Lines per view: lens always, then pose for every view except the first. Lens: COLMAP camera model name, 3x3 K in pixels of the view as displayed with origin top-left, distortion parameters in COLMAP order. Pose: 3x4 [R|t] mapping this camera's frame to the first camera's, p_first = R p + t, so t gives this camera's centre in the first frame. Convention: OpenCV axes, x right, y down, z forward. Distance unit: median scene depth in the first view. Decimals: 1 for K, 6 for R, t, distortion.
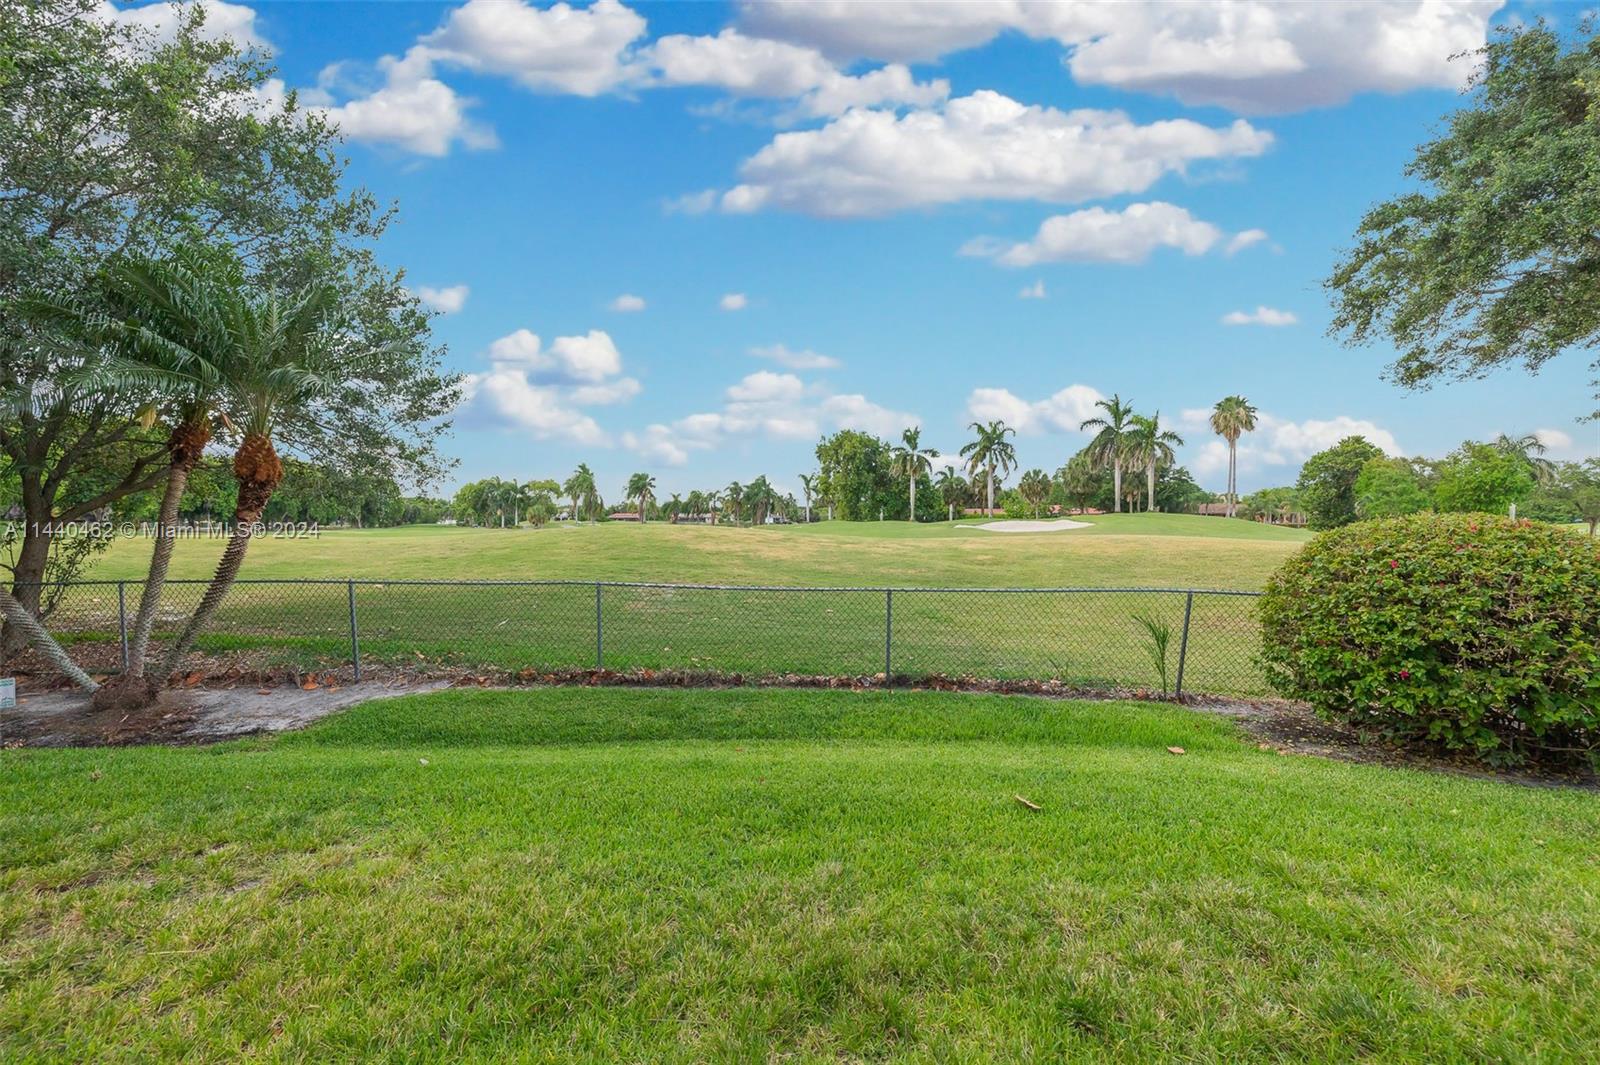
lens RADIAL K [[673.5, 0, 790.3], [0, 673.5, 533.2], [0, 0, 1]] dist [-0.000351, -0.000258]
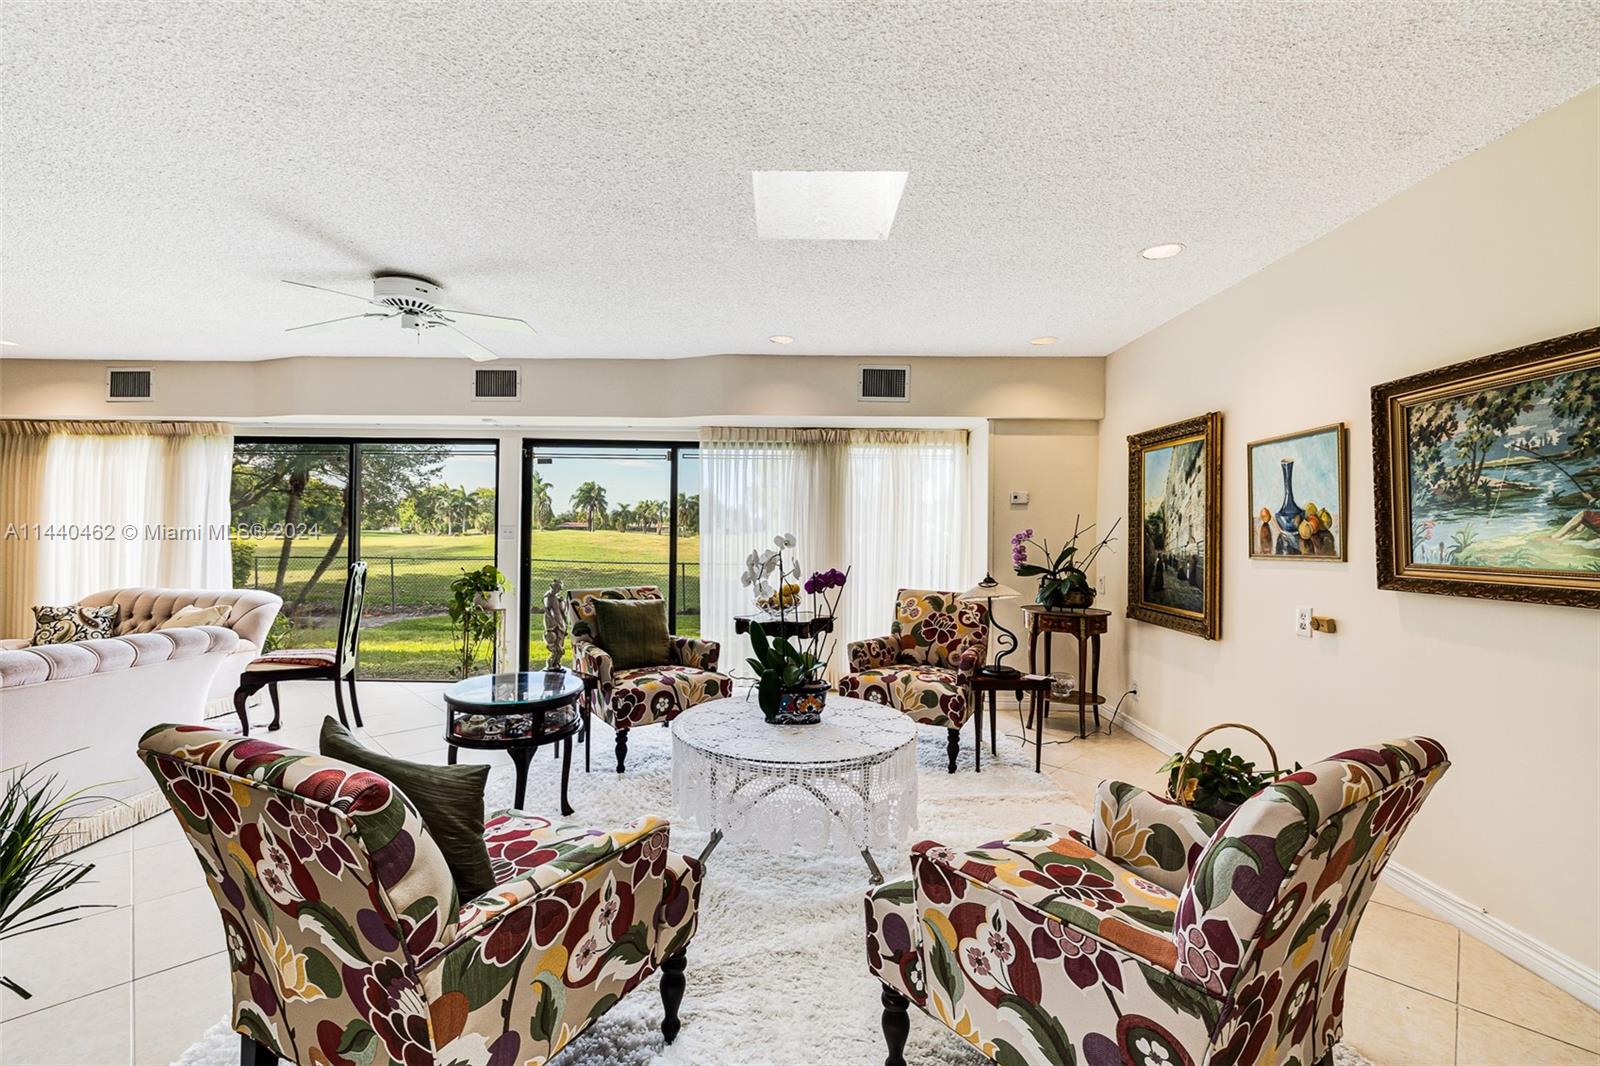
lens RADIAL K [[672.5, 0, 791.8], [0, 672.5, 530.5], [0, 0, 1]] dist [-0.001588, -0.000018]
pose [[0.997492, 0.012383, 0.069683, 0.024473], [-0.010923, 0.999714, -0.021291, 0.002082], [-0.069927, 0.020476, 0.997342, -0.073279]]
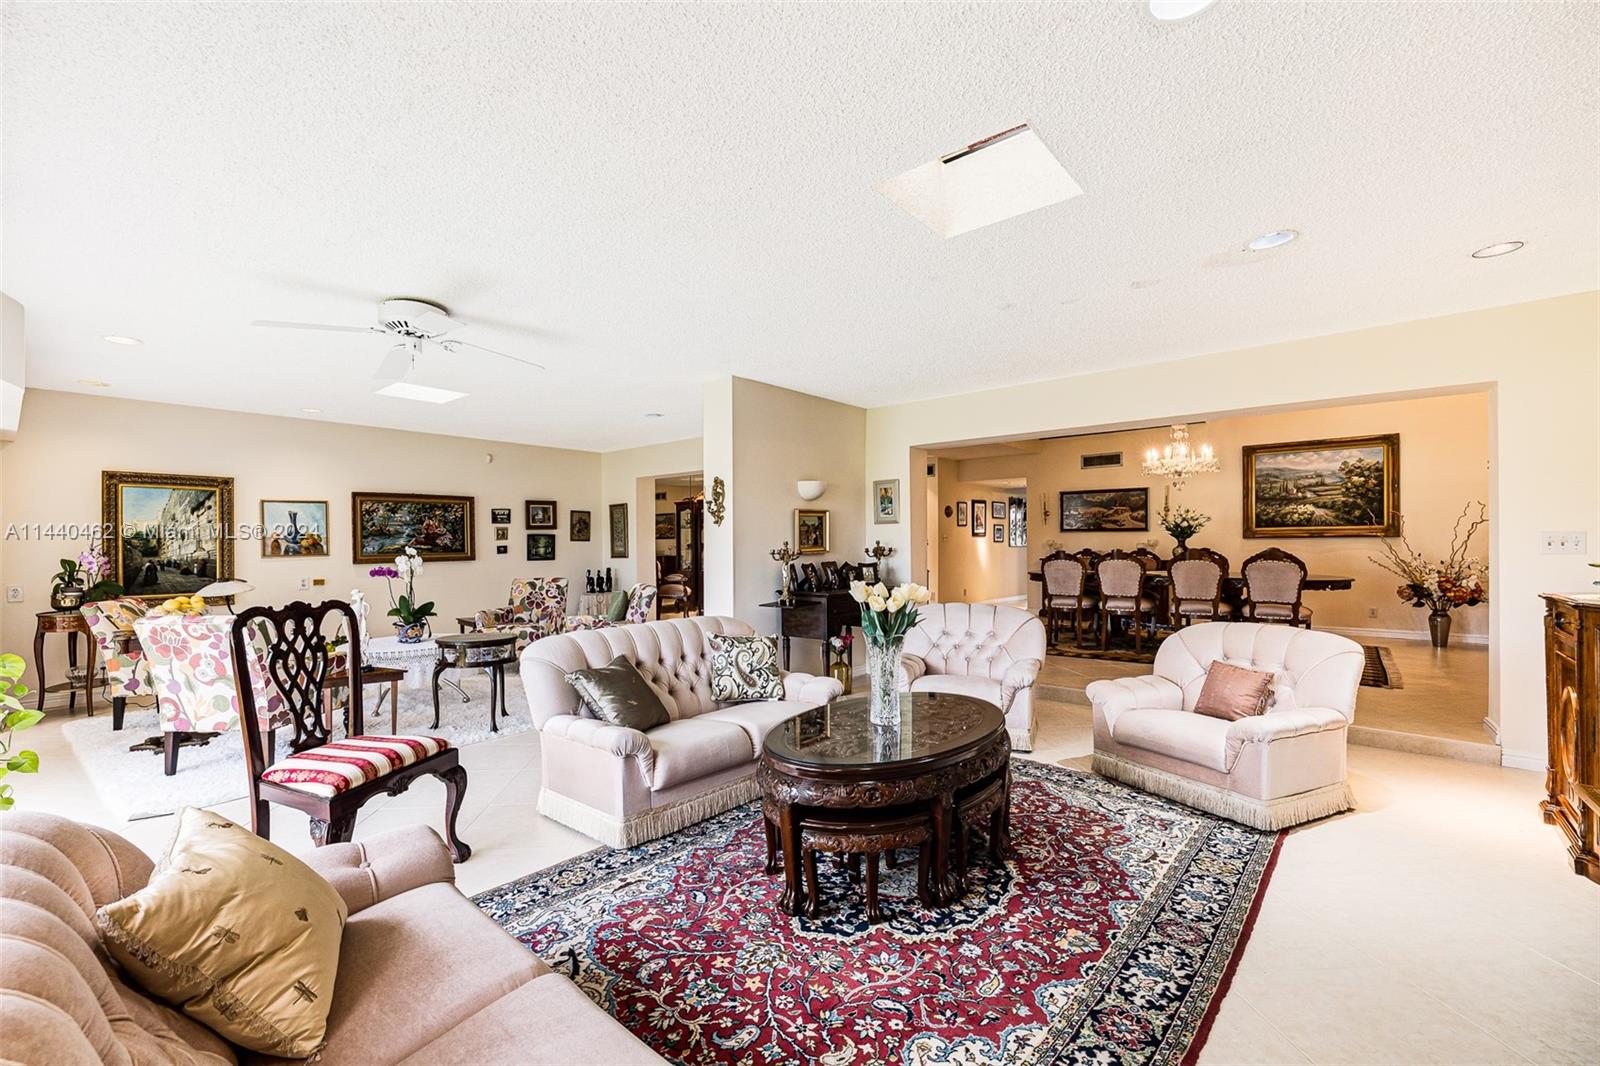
lens RADIAL K [[675.9, 0, 785.9], [0, 675.9, 541.5], [0, 0, 1]] dist [-0.000574, 0.000052]
pose [[-0.800475, 0.009253, 0.599295, -0.031413], [0.020558, 0.999716, 0.012024, 0.001170], [-0.599013, 0.021945, -0.800438, -0.019403]]
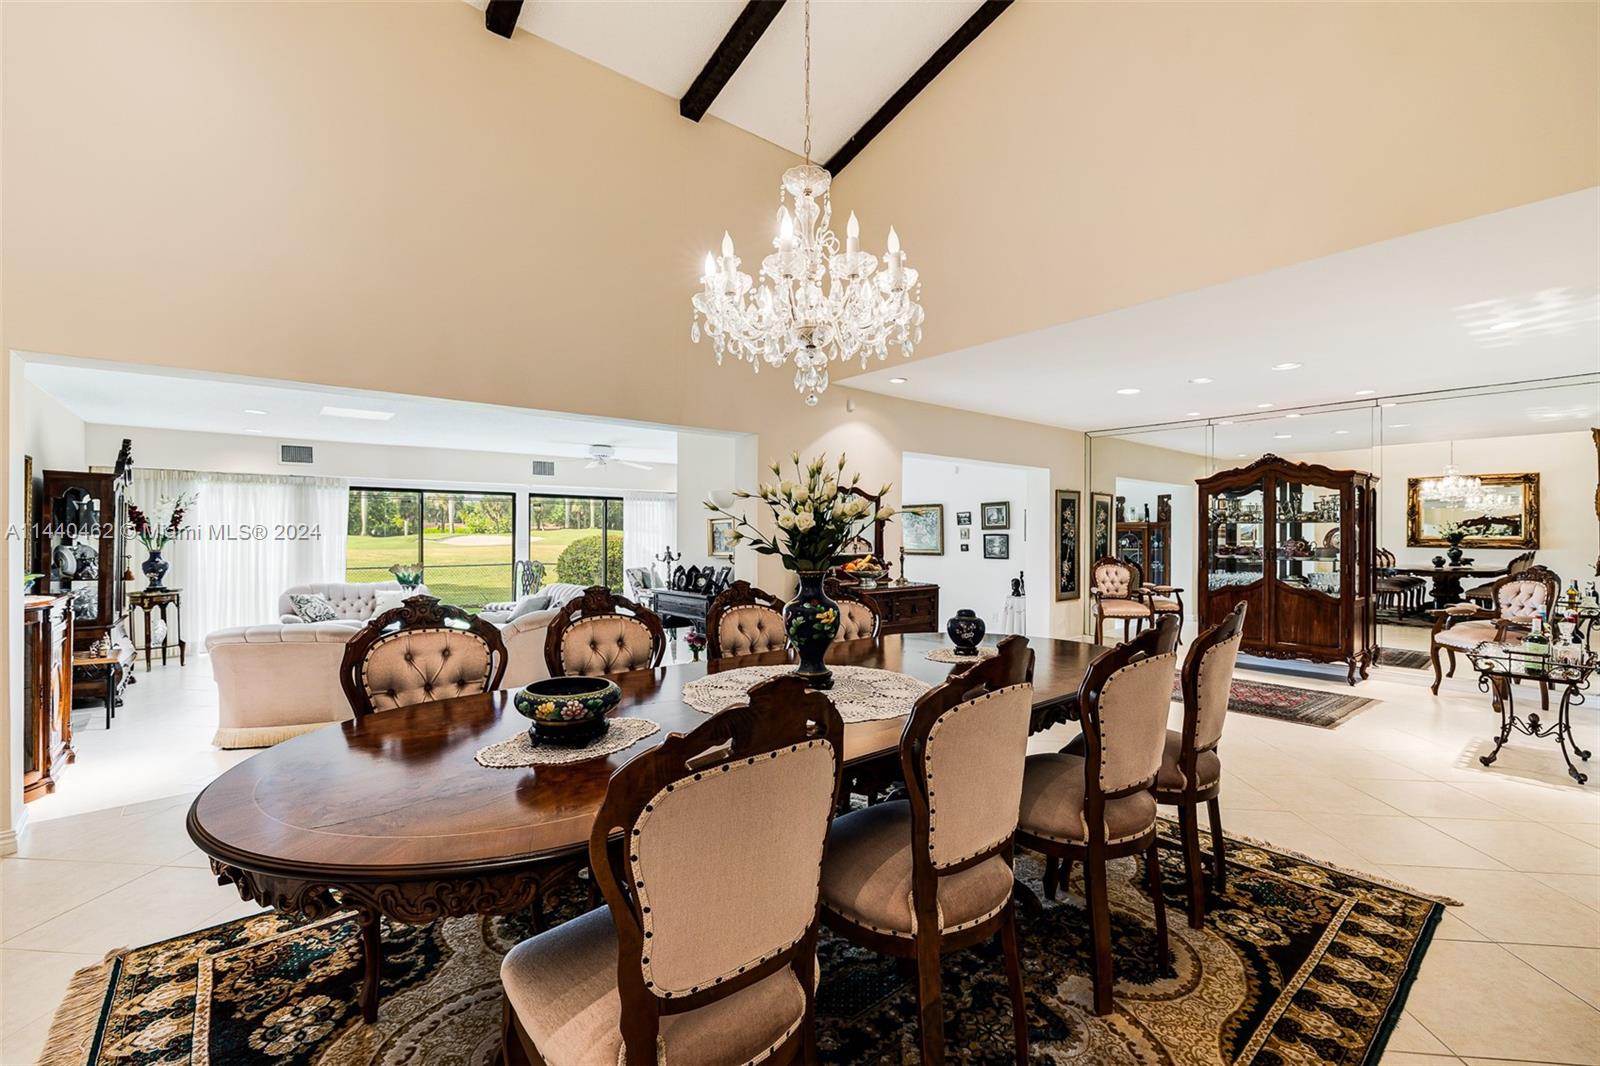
lens RADIAL K [[677.8, 0, 800.0], [0, 677.8, 533.0], [0, 0, 1]] dist [0.001204, 0.000833]
pose [[0.721907, 0.004725, 0.691973, -0.036637], [0.010454, 0.999788, -0.017733, 0.001837], [-0.691911, 0.020035, 0.721705, -0.119813]]
